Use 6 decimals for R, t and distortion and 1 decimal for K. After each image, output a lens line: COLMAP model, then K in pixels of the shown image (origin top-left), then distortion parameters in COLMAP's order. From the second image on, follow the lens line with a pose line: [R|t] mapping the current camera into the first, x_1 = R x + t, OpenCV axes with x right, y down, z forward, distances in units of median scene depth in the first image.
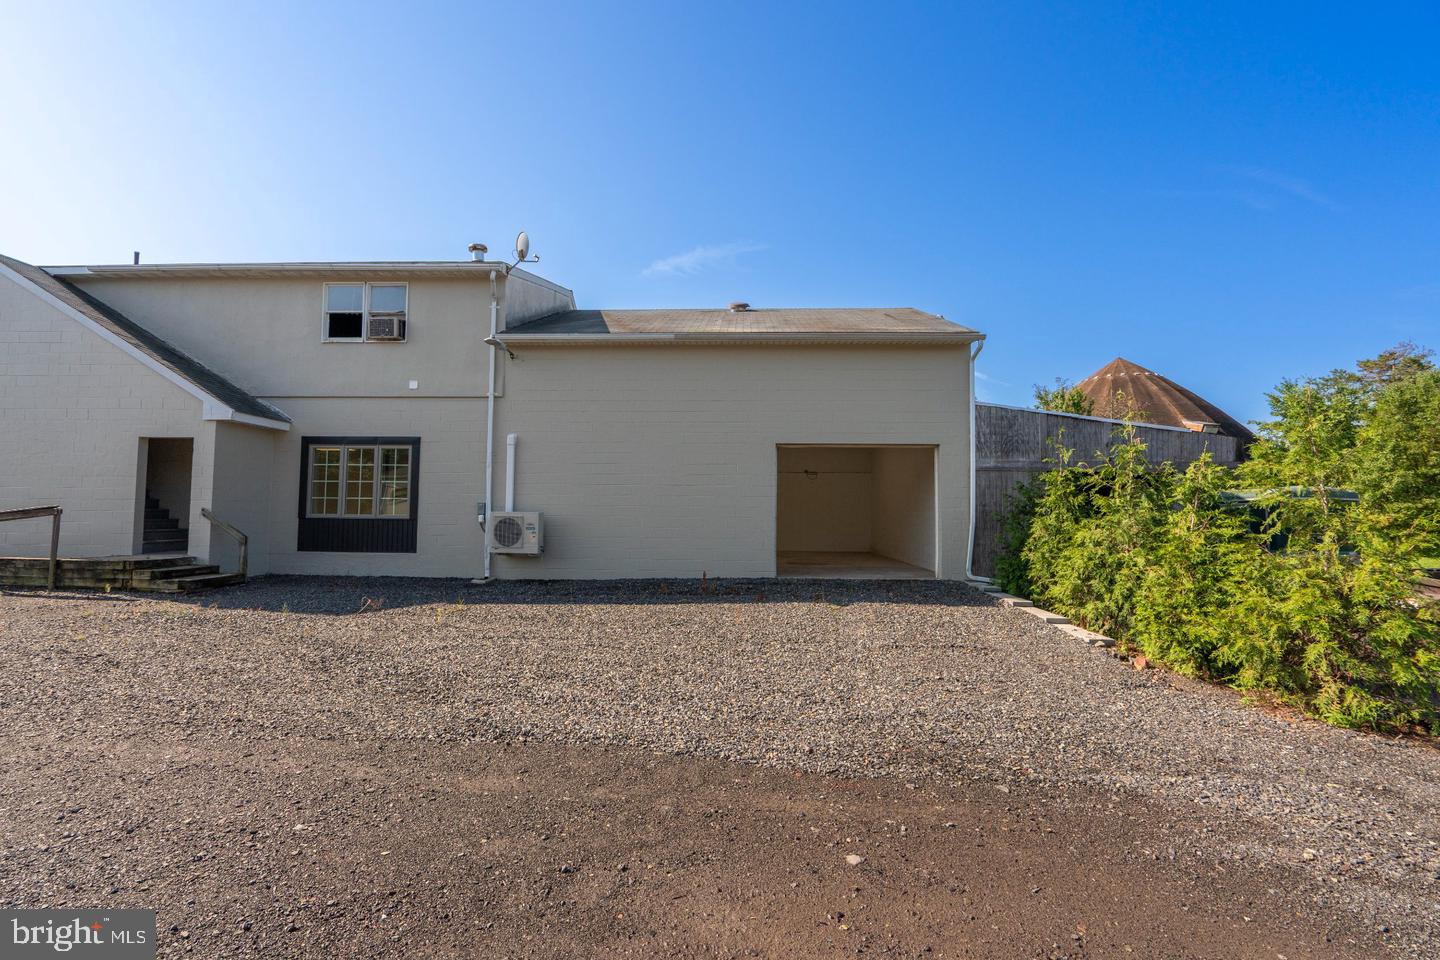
lens RADIAL K [[640.9, 0, 711.8], [0, 640.9, 487.5], [0, 0, 1]] dist [-0.004357, 0.000094]
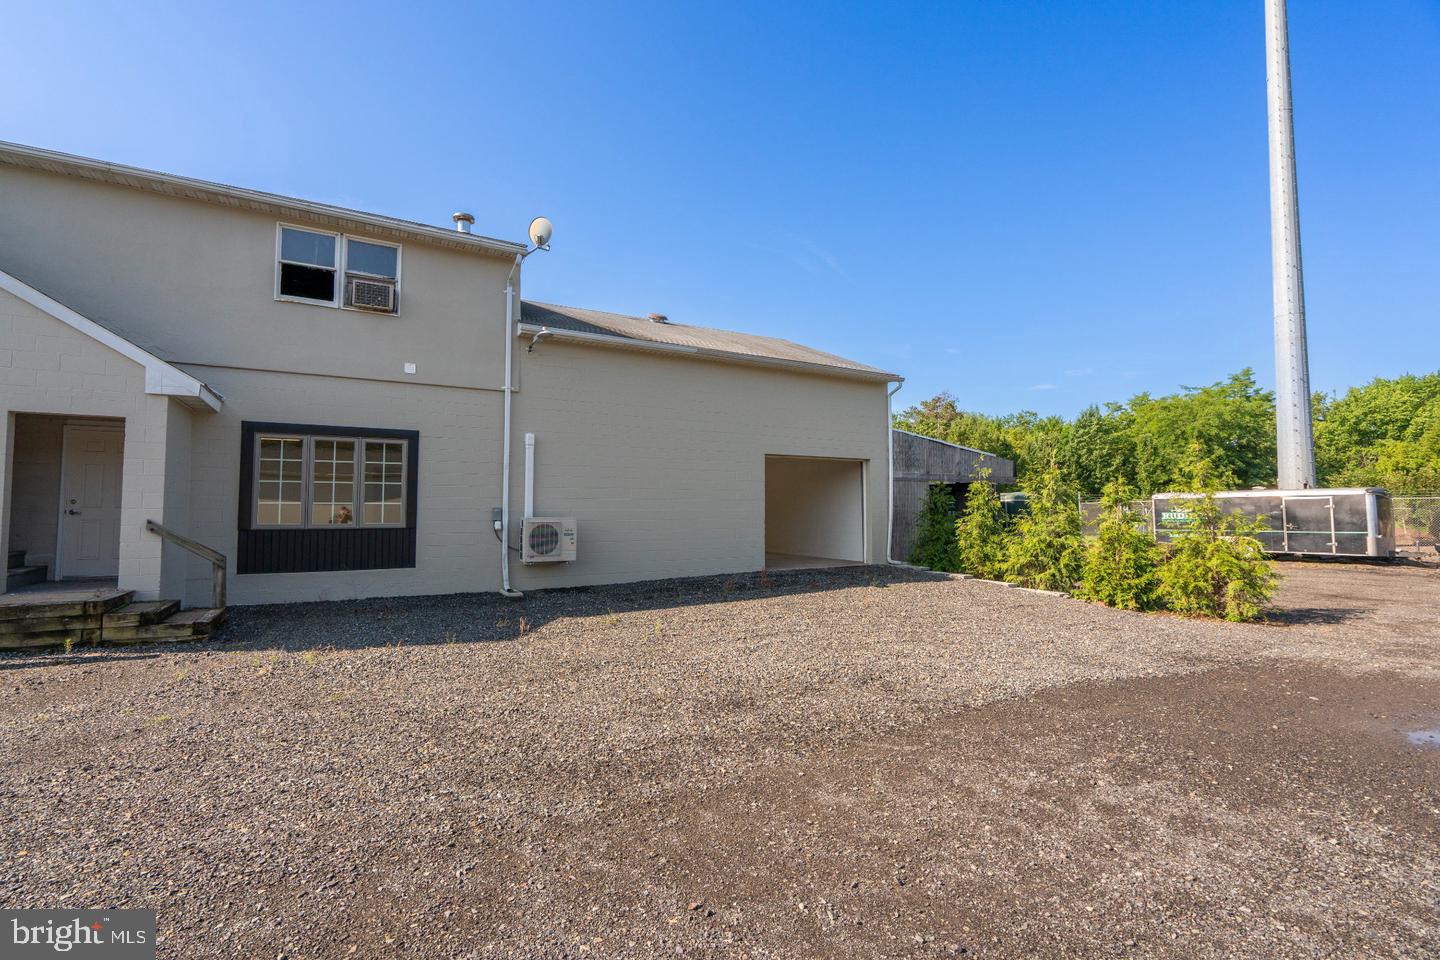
lens RADIAL K [[640.9, 0, 711.8], [0, 640.9, 487.5], [0, 0, 1]] dist [-0.004357, 0.000094]
pose [[0.849562, 0.008060, 0.527427, -0.579809], [-0.011336, 0.999931, 0.002979, -0.011019], [-0.527366, -0.008510, 0.849595, 0.074585]]
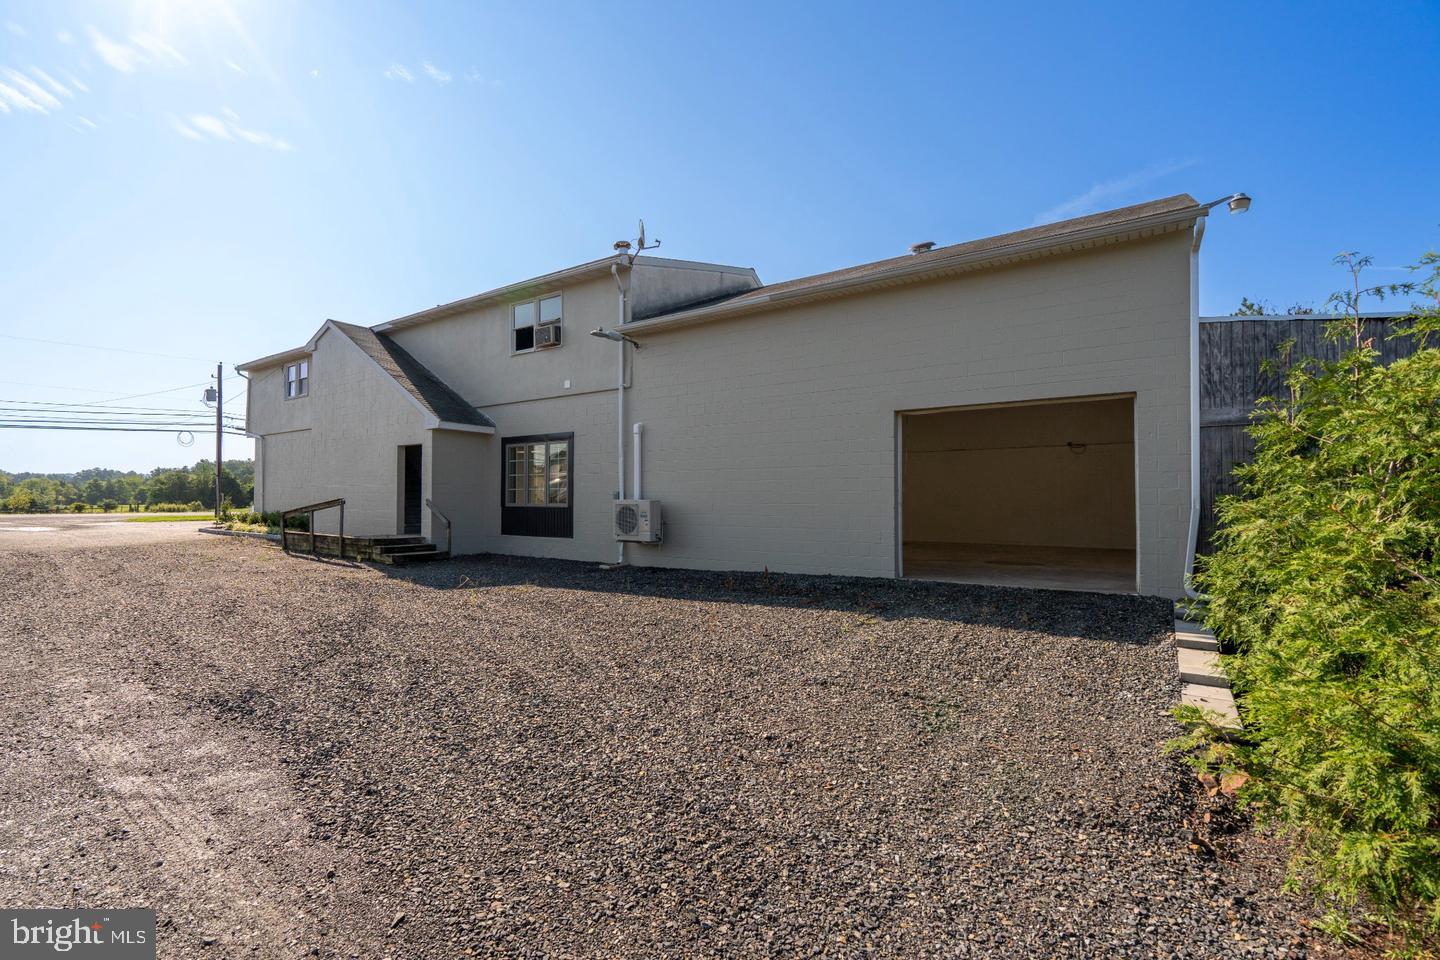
lens RADIAL K [[648.8, 0, 706.4], [0, 648.8, 494.5], [0, 0, 1]] dist [-0.012683, 0.000641]
pose [[0.843251, -0.014103, -0.537335, 0.329362], [0.028888, 0.999400, 0.019104, 0.013273], [0.536743, -0.031631, 0.843153, 0.192687]]
